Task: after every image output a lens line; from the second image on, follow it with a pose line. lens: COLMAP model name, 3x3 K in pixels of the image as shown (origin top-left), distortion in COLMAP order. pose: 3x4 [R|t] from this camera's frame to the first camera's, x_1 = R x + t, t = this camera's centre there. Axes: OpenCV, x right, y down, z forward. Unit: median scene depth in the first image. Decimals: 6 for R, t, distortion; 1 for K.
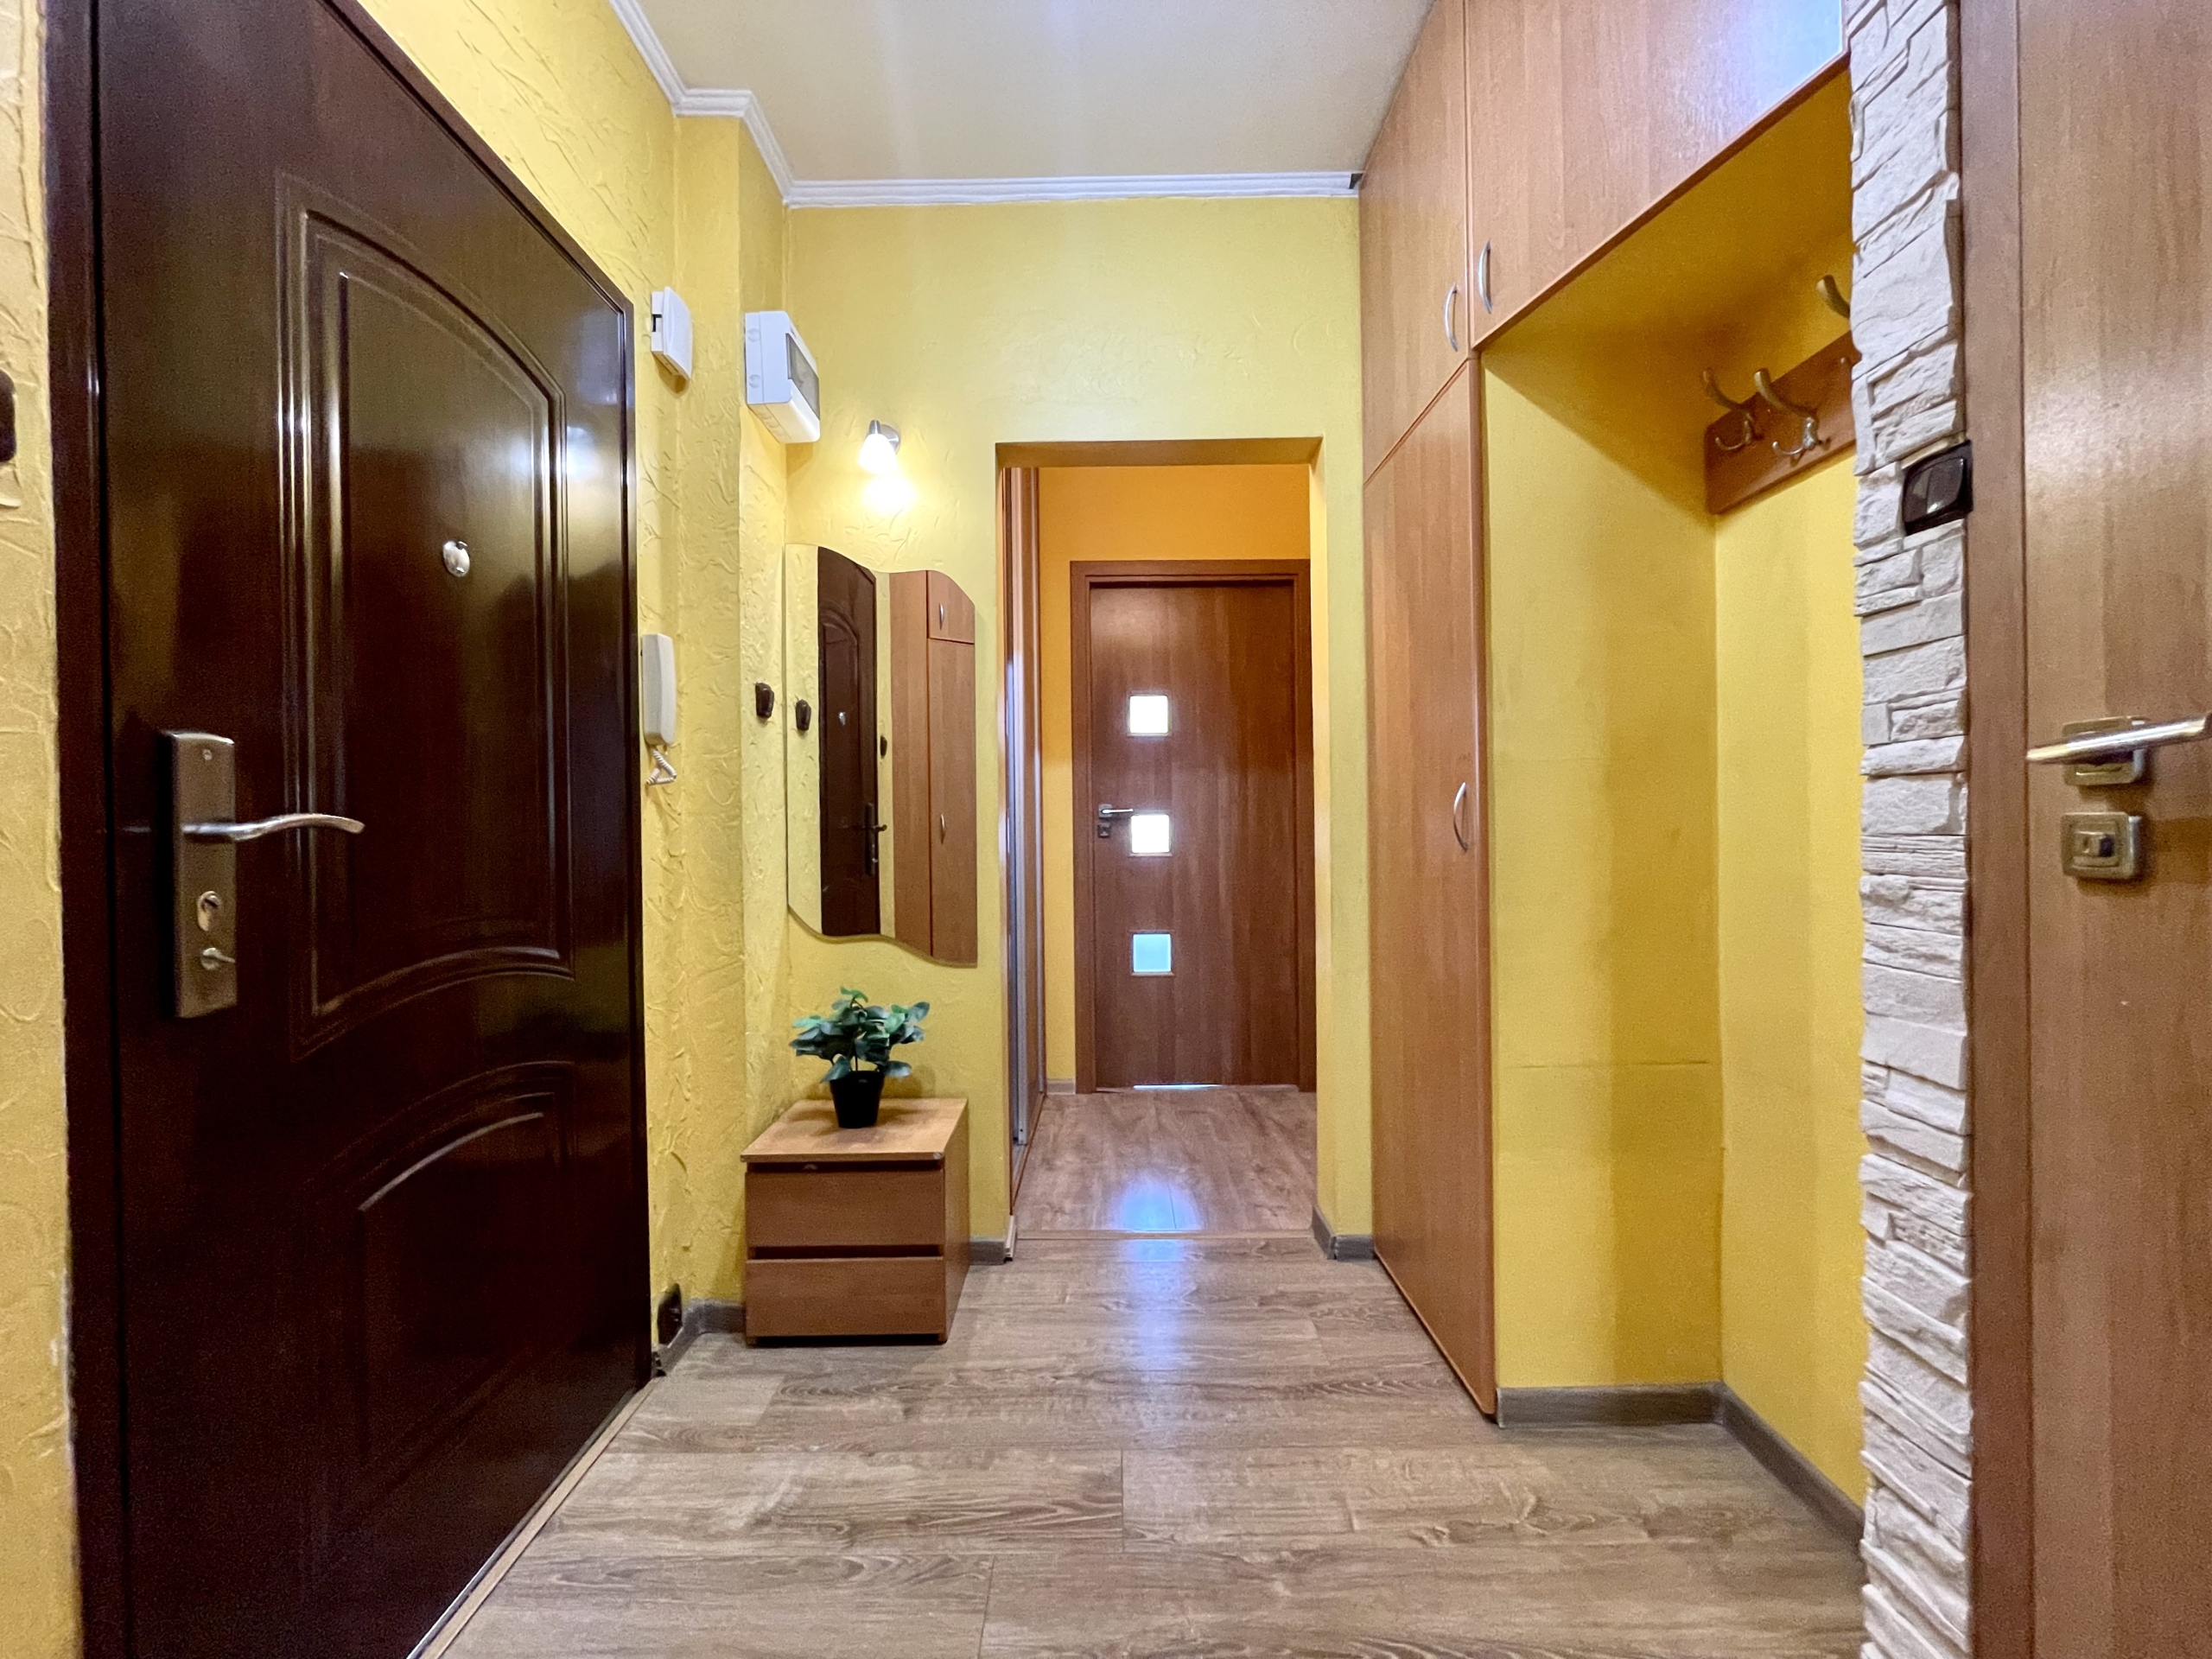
lens RADIAL K [[894.8, 0, 1103.4], [0, 894.8, 826.5], [0, 0, 1]] dist [-0.001740, 0.000857]
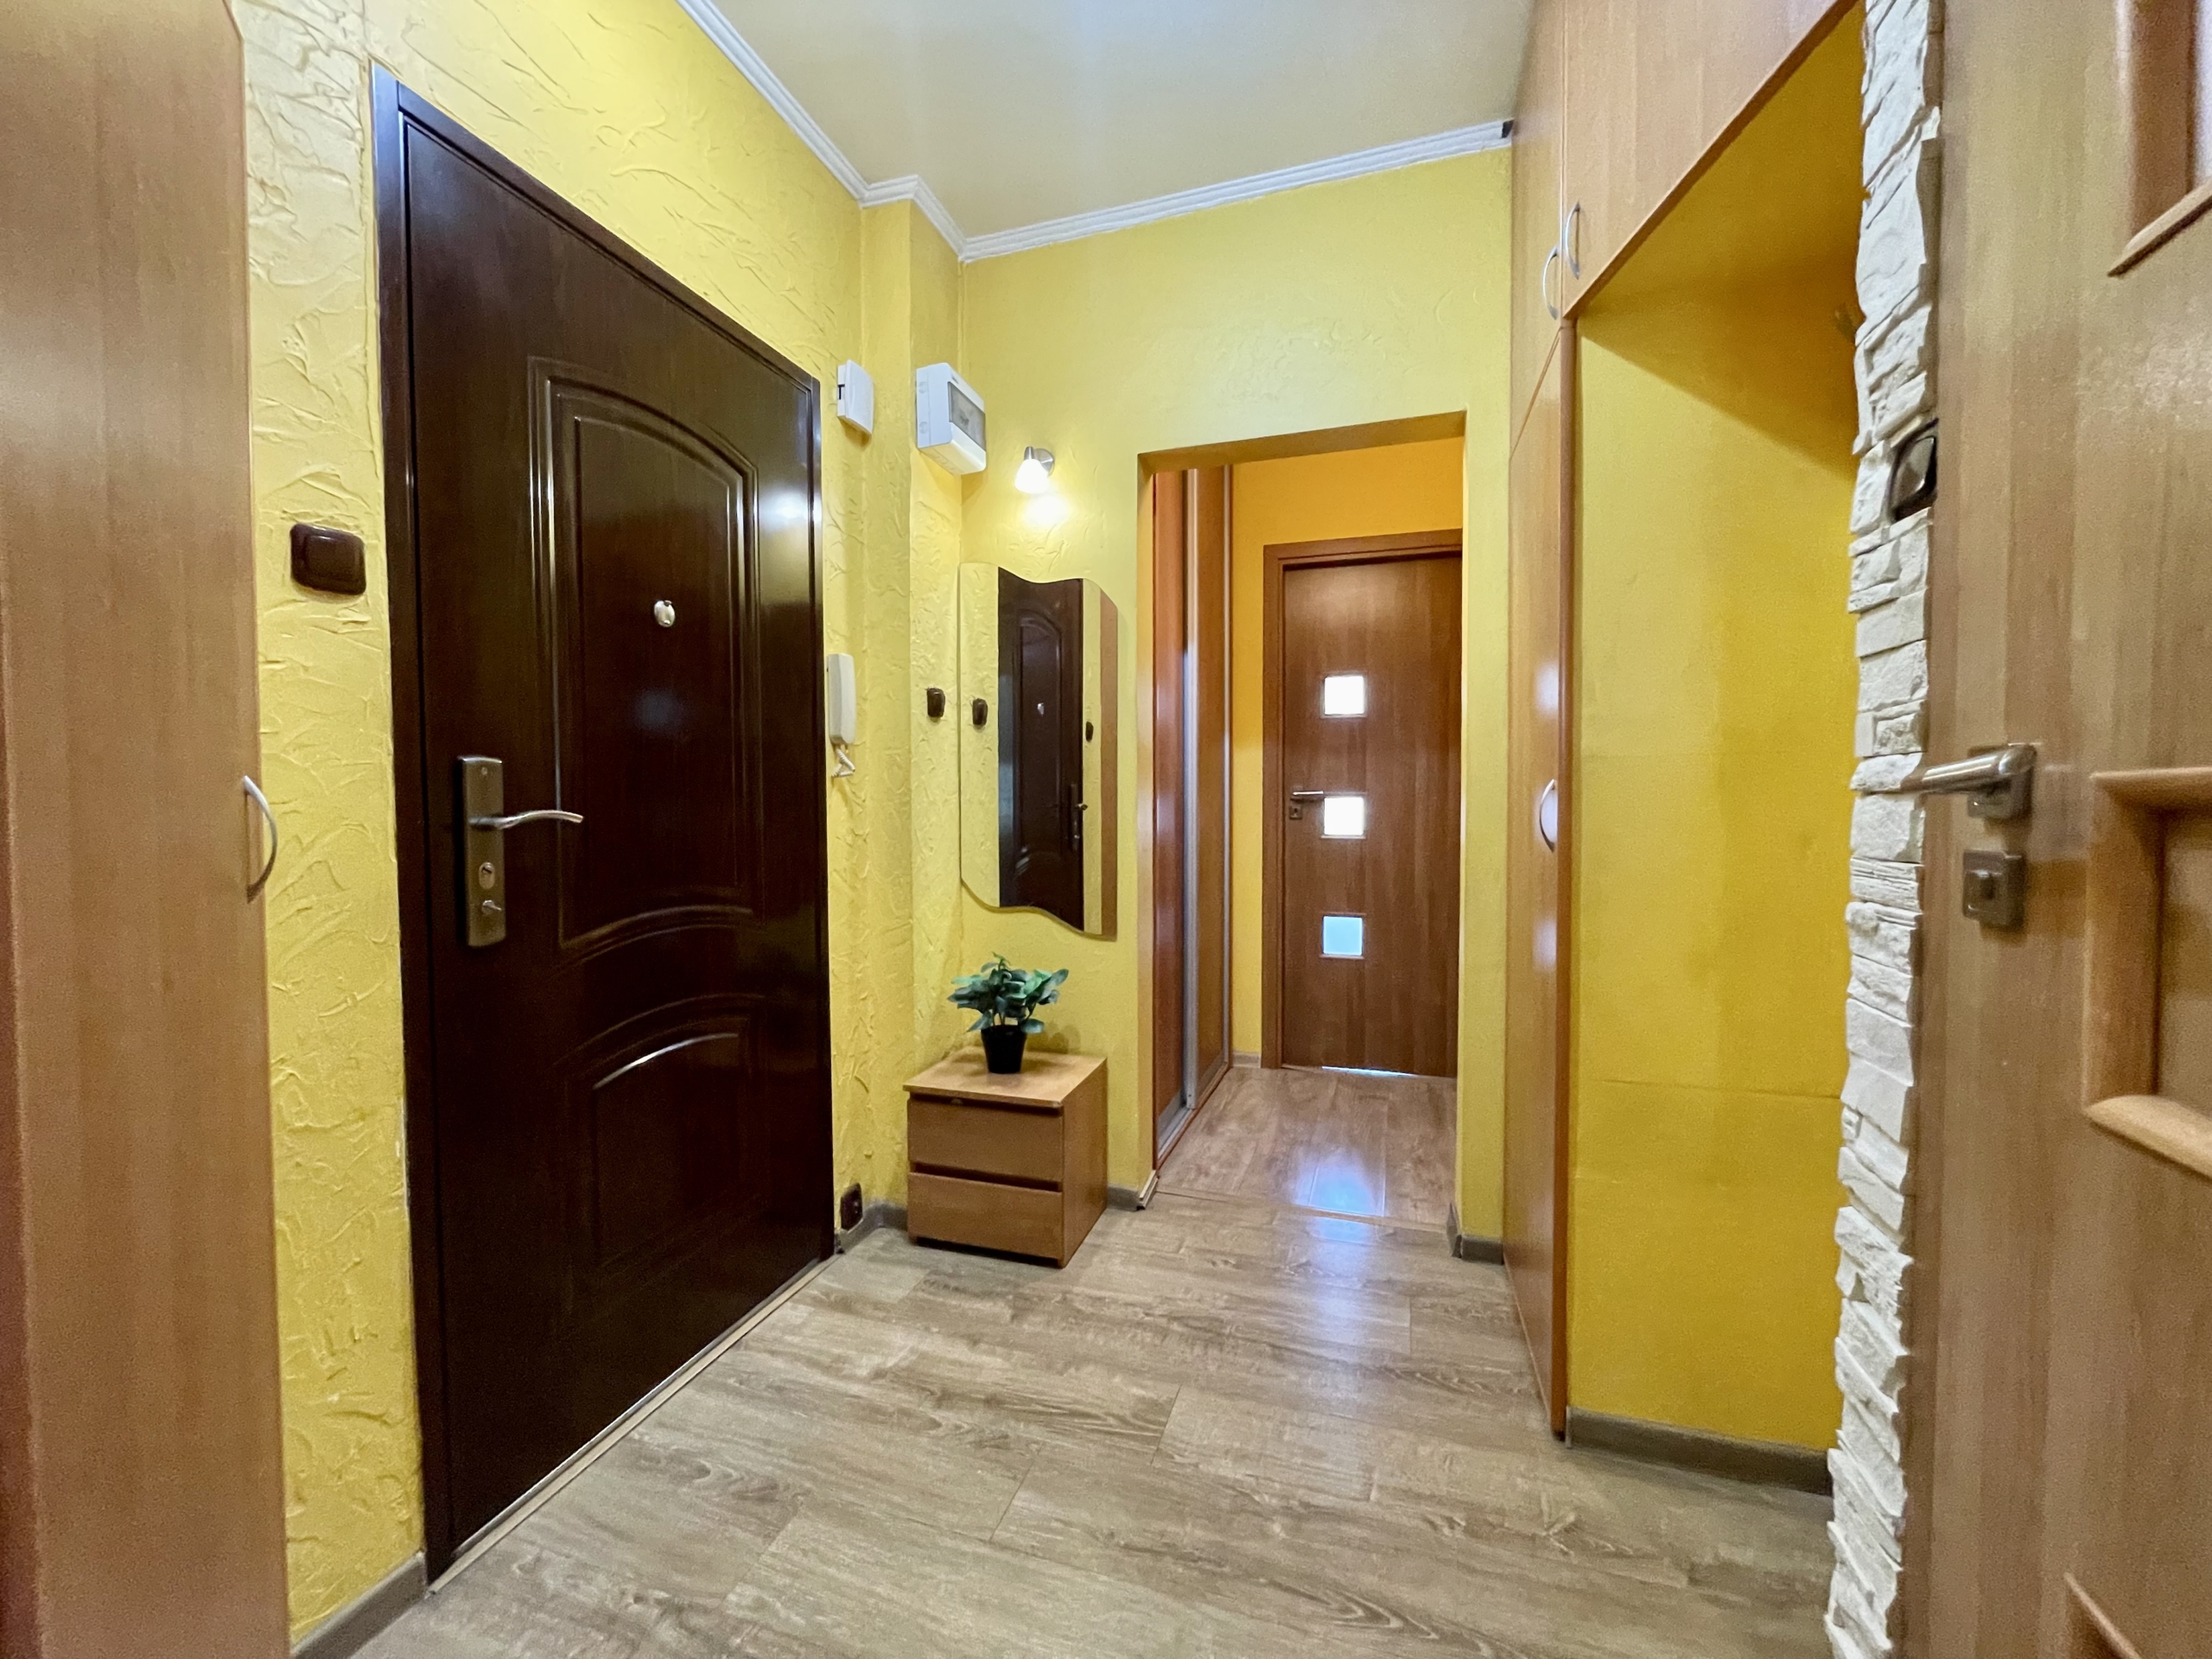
lens RADIAL K [[894.8, 0, 1107.9], [0, 894.8, 826.8], [0, 0, 1]] dist [-0.001740, 0.000857]
pose [[0.950883, 0.019482, -0.308937, 0.259809], [-0.009258, 0.999361, 0.034525, -0.028268], [0.309412, -0.029969, 0.950456, -0.056384]]
